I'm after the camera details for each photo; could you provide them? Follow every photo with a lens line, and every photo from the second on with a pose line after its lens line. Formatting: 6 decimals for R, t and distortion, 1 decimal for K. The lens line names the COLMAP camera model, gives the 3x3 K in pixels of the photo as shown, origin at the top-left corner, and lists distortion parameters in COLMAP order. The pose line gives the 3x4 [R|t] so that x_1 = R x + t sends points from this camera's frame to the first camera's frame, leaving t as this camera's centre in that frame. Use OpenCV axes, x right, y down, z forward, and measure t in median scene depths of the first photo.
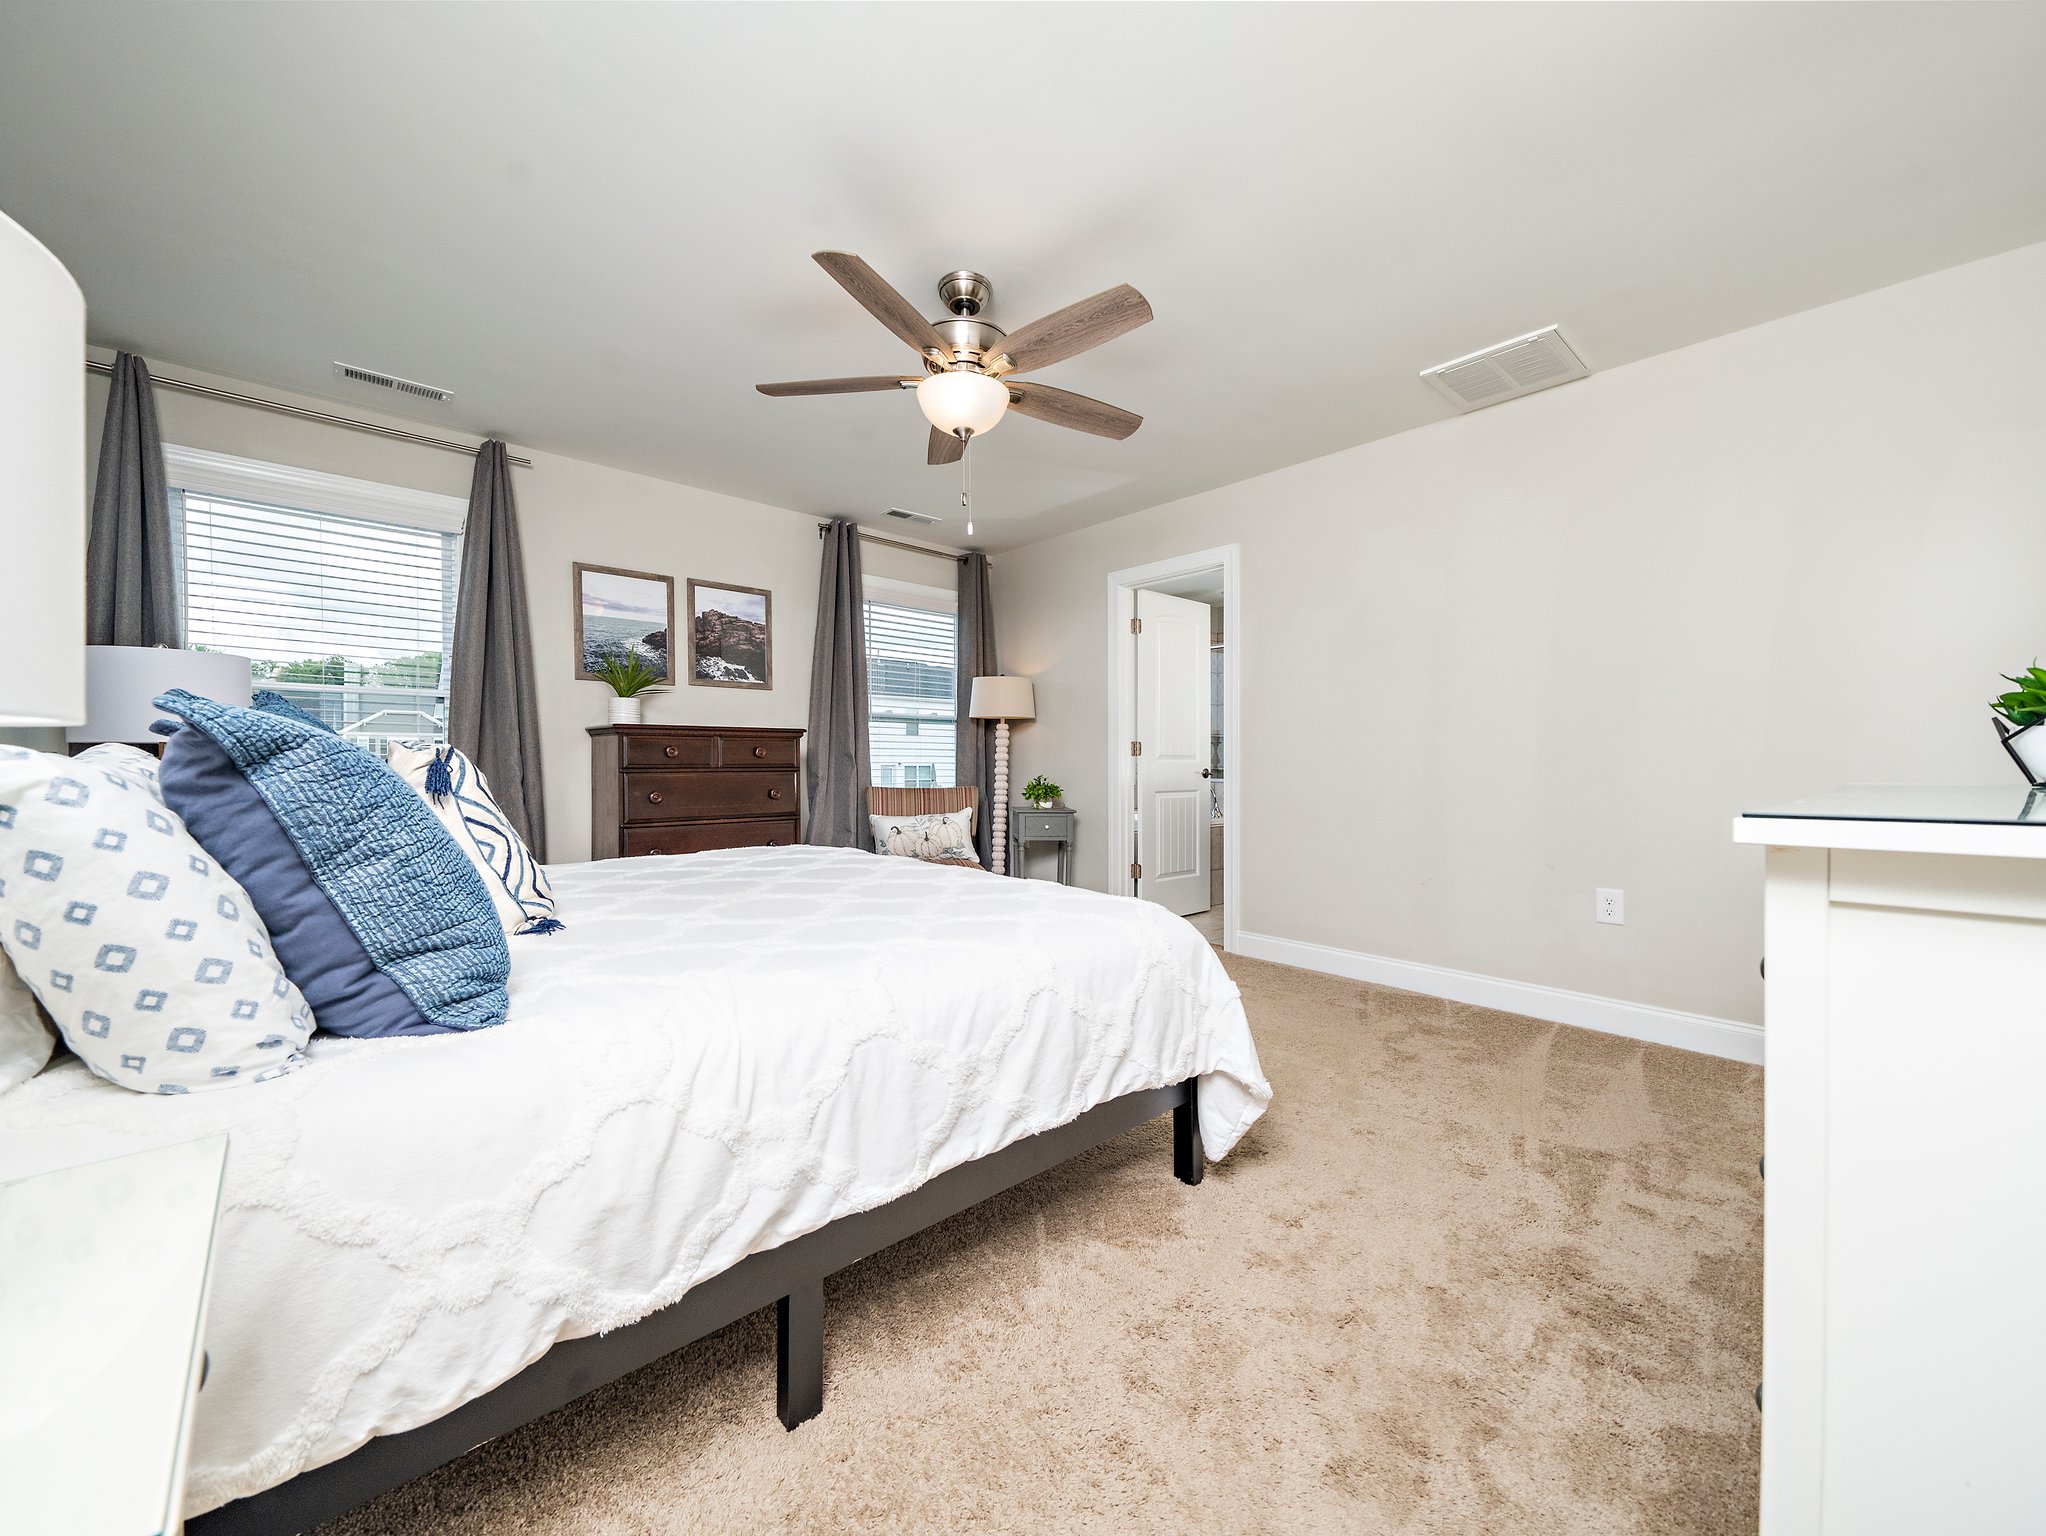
lens RADIAL K [[778.3, 0, 1018.2], [0, 778.3, 770.9], [0, 0, 1]] dist [-0.001843, -0.001475]
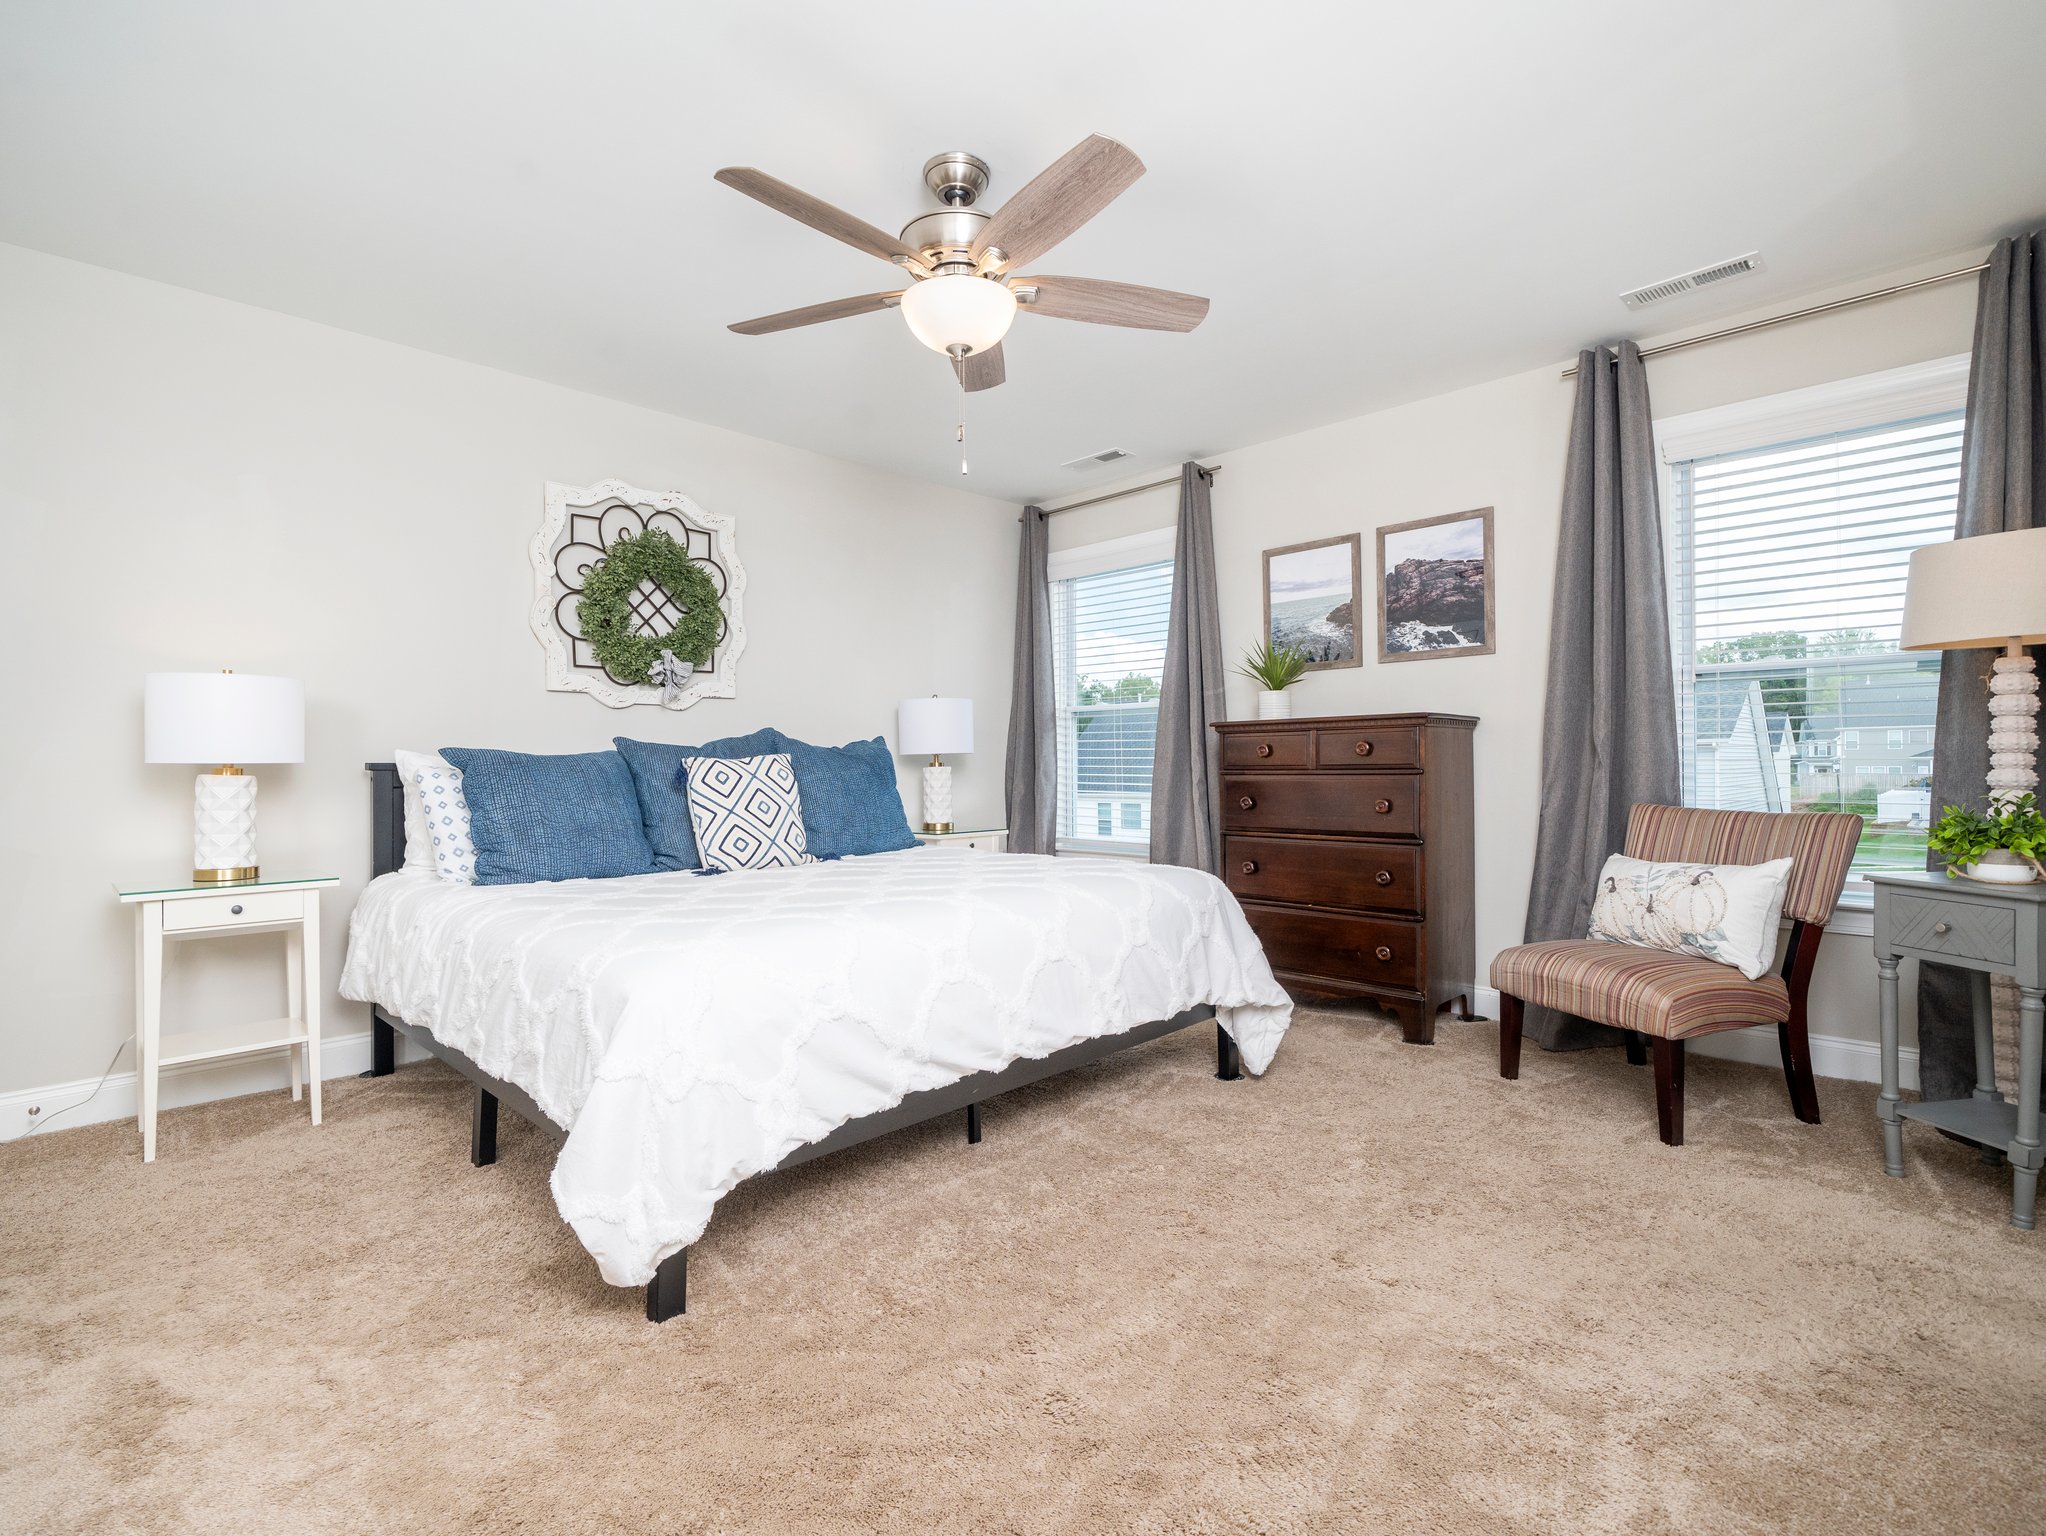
lens RADIAL K [[968.4, 0, 1019.5], [0, 968.4, 773.0], [0, 0, 1]] dist [-0.023883, 0.003516]
pose [[0.043589, 0.012517, -0.998971, 0.534646], [0.004923, 0.999907, 0.012743, -0.013429], [0.999037, -0.005473, 0.043523, 0.586530]]
